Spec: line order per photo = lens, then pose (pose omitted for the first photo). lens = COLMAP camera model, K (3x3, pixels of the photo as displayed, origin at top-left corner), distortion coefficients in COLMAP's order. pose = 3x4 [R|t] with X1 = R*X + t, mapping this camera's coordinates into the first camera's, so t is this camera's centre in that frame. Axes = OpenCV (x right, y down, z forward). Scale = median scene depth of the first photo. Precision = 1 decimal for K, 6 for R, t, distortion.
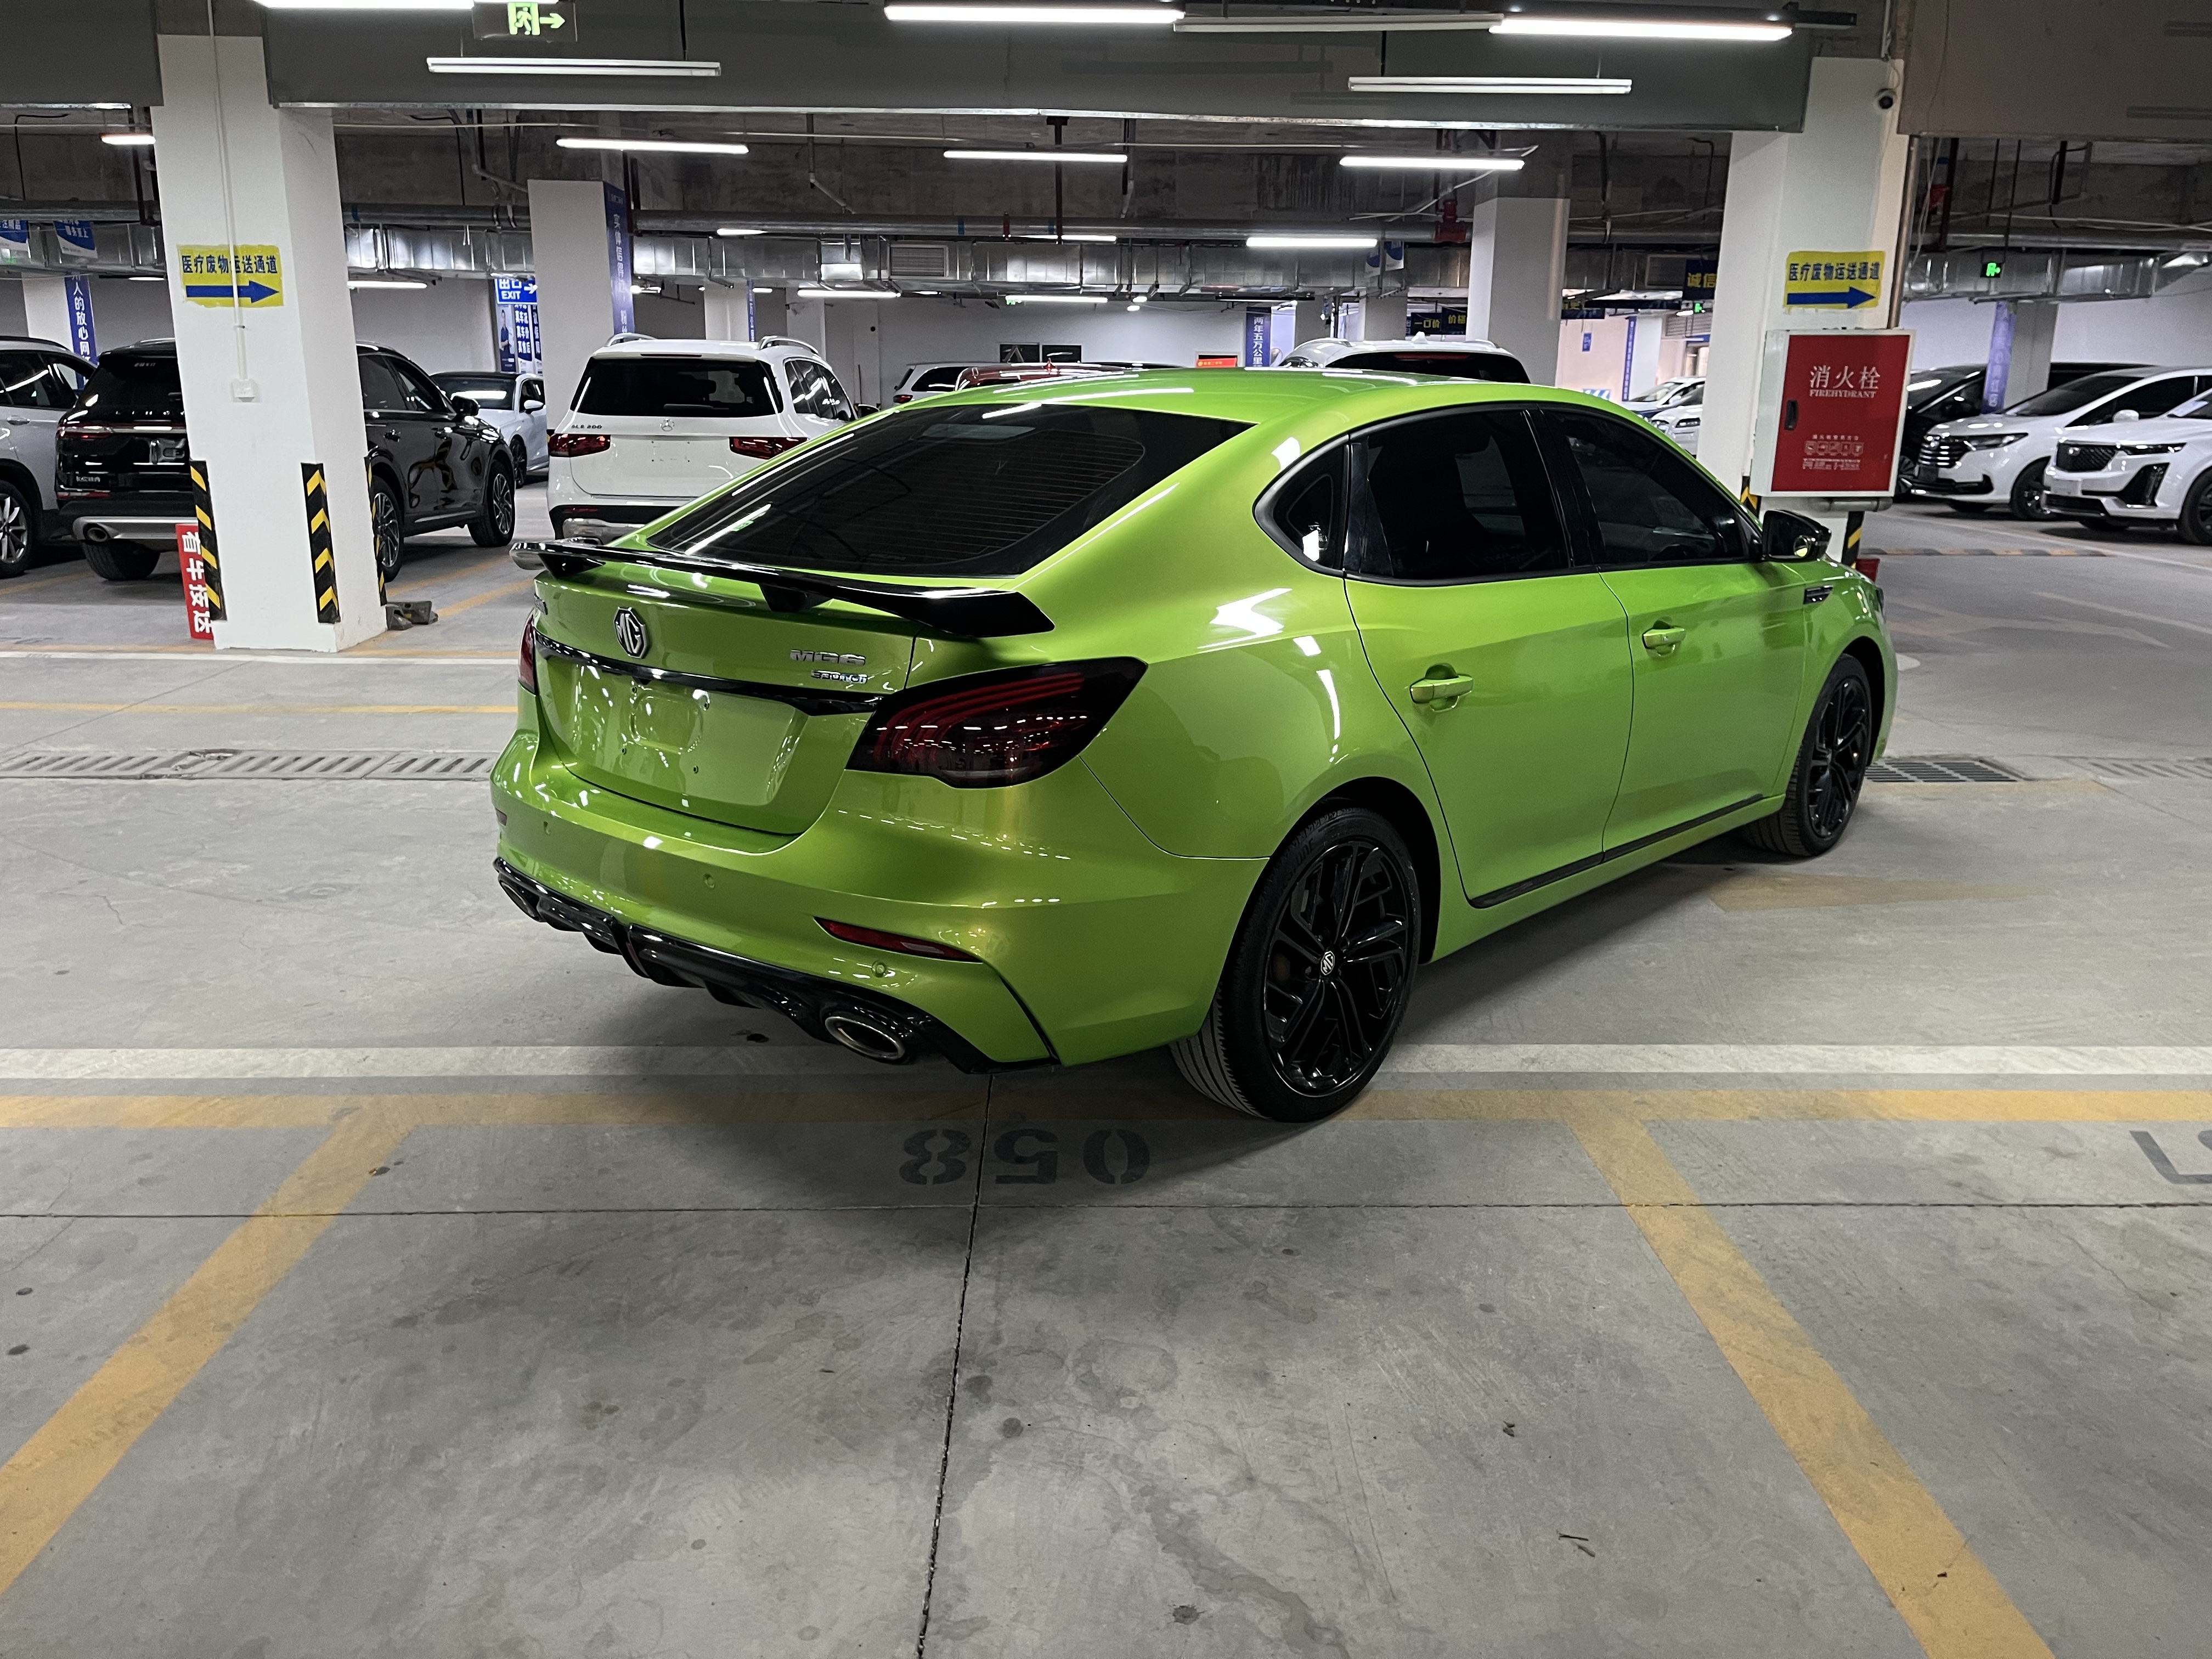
lens RADIAL K [[1666.5, 0, 1116.4], [0, 1666.5, 824.4], [0, 0, 1]] dist [0.060617, -0.073590]
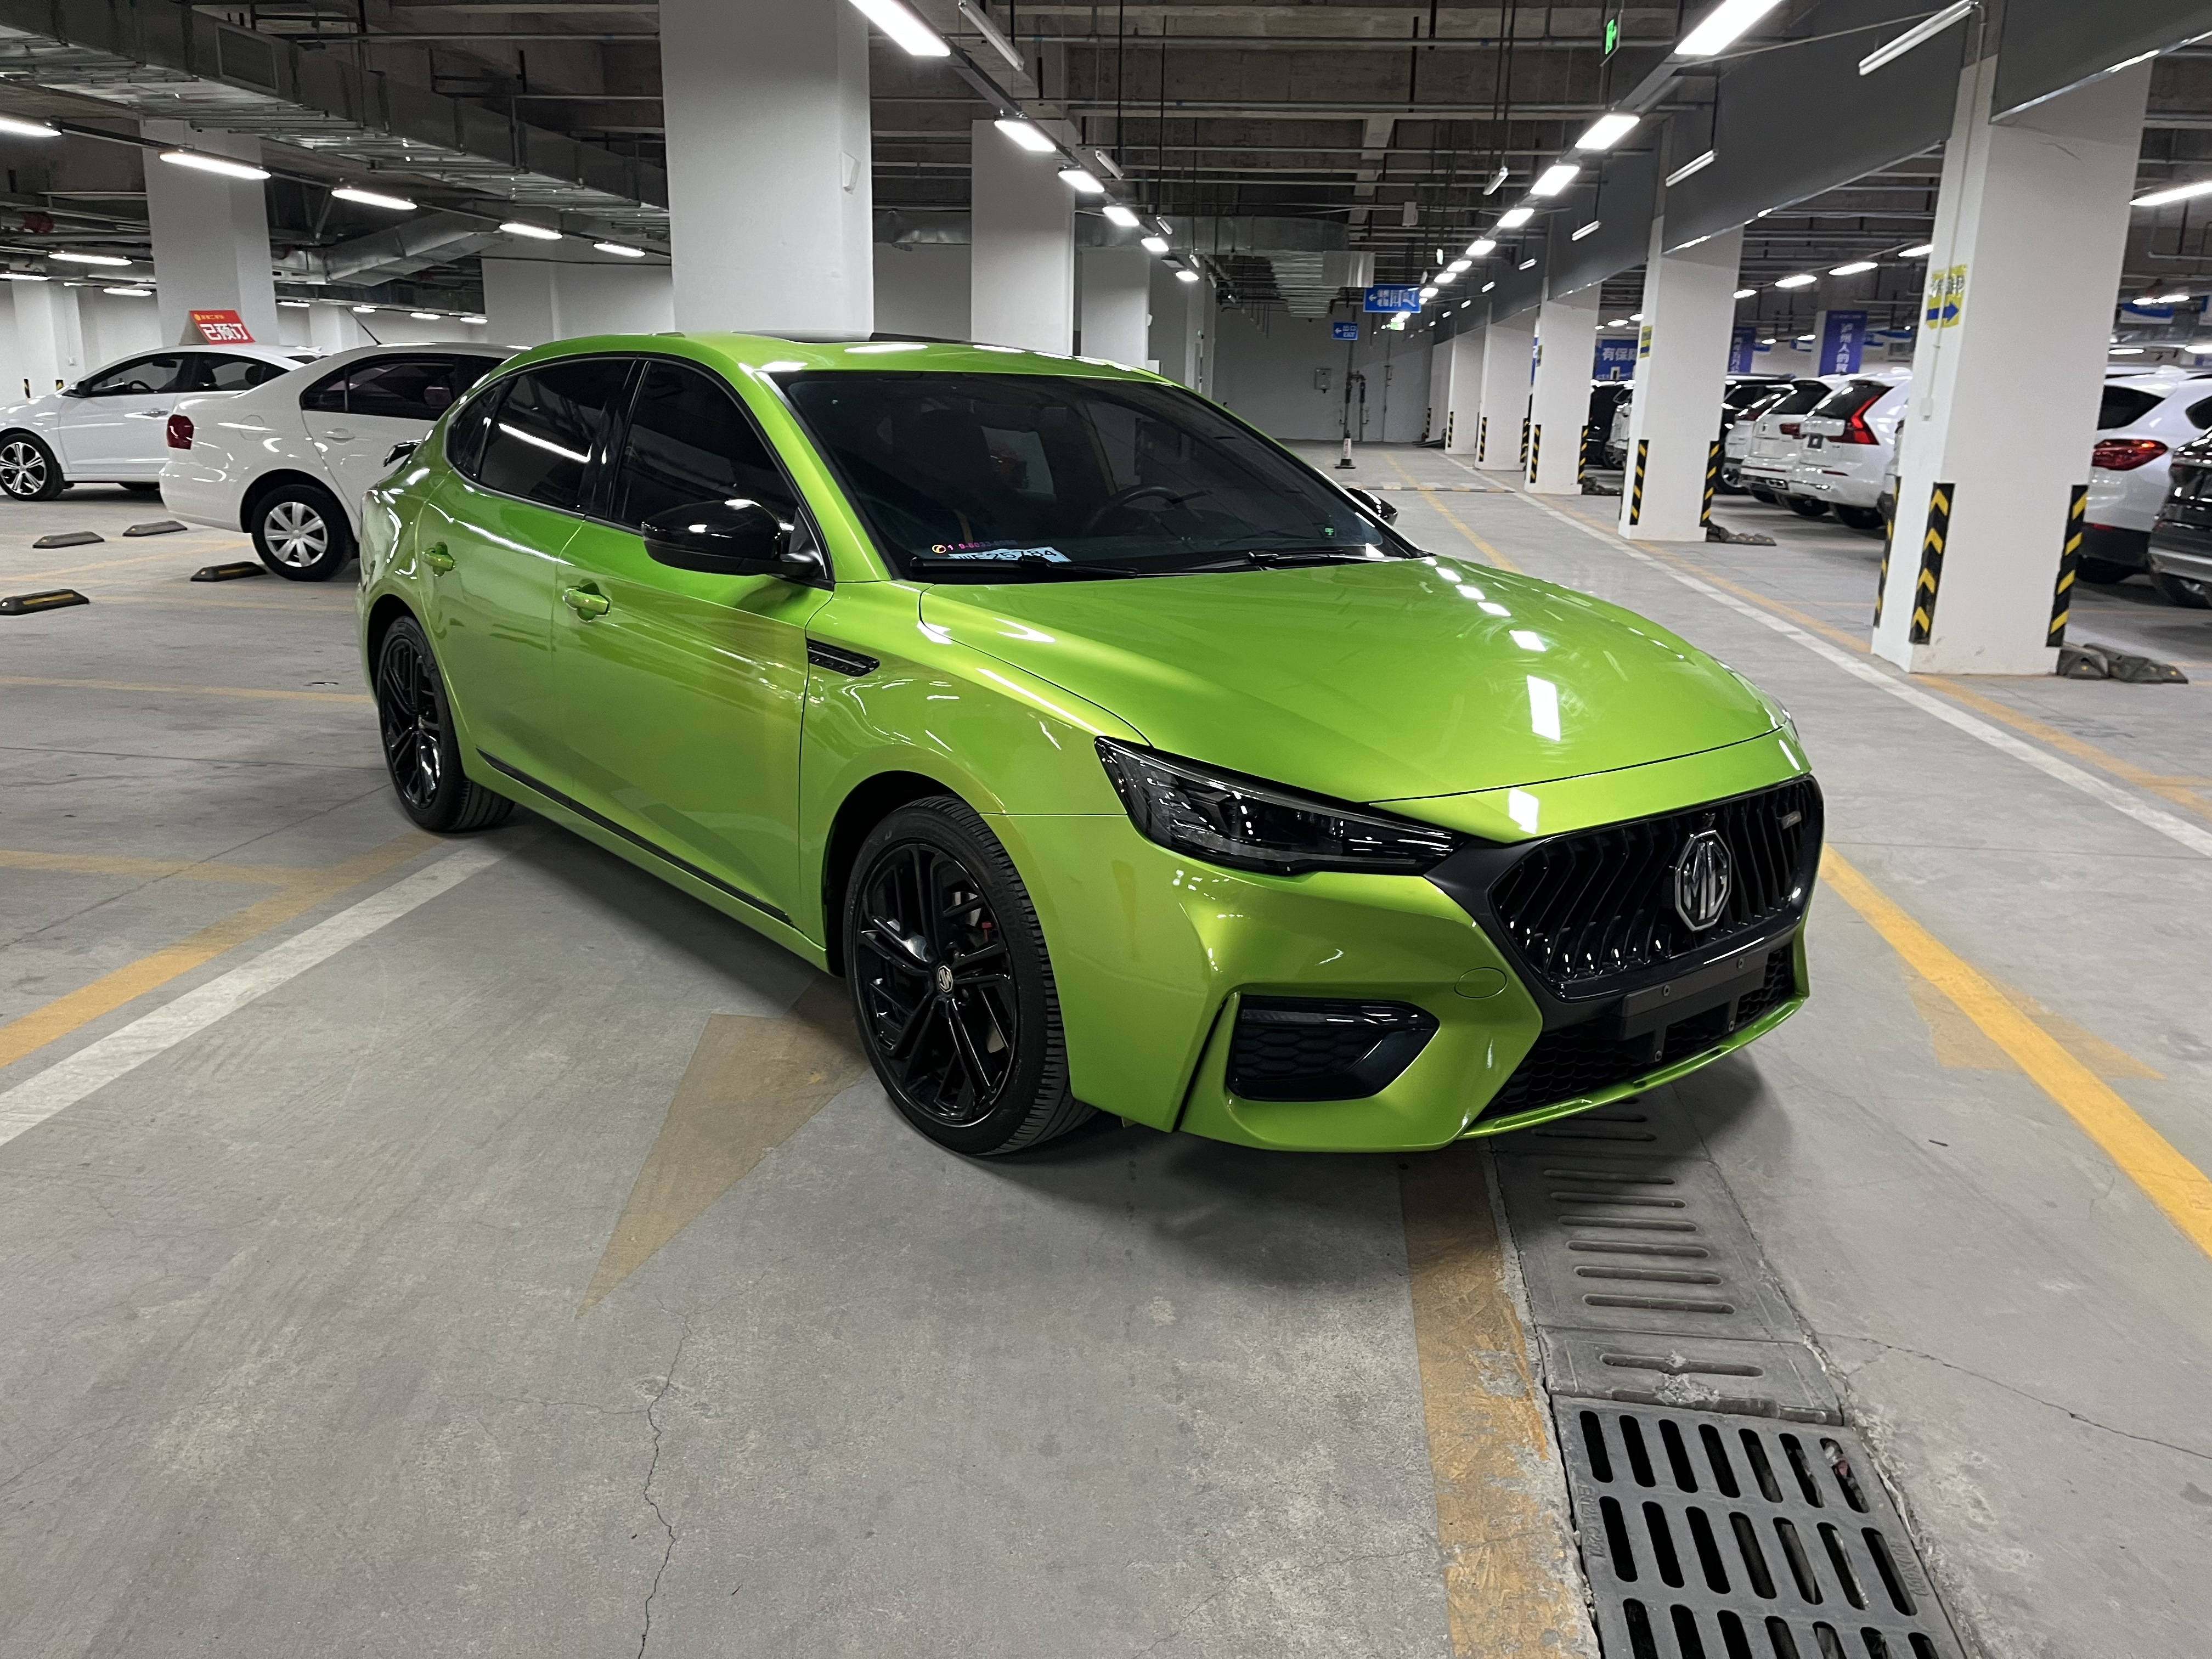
lens RADIAL K [[1666.5, 0, 1121.3], [0, 1666.5, 809.8], [0, 0, 1]] dist [0.060617, -0.073590]
pose [[-0.135645, 0.230794, -0.963501, 1.202484], [-0.274092, 0.925793, 0.260349, -0.325676], [0.952089, 0.299403, -0.062320, 1.363907]]
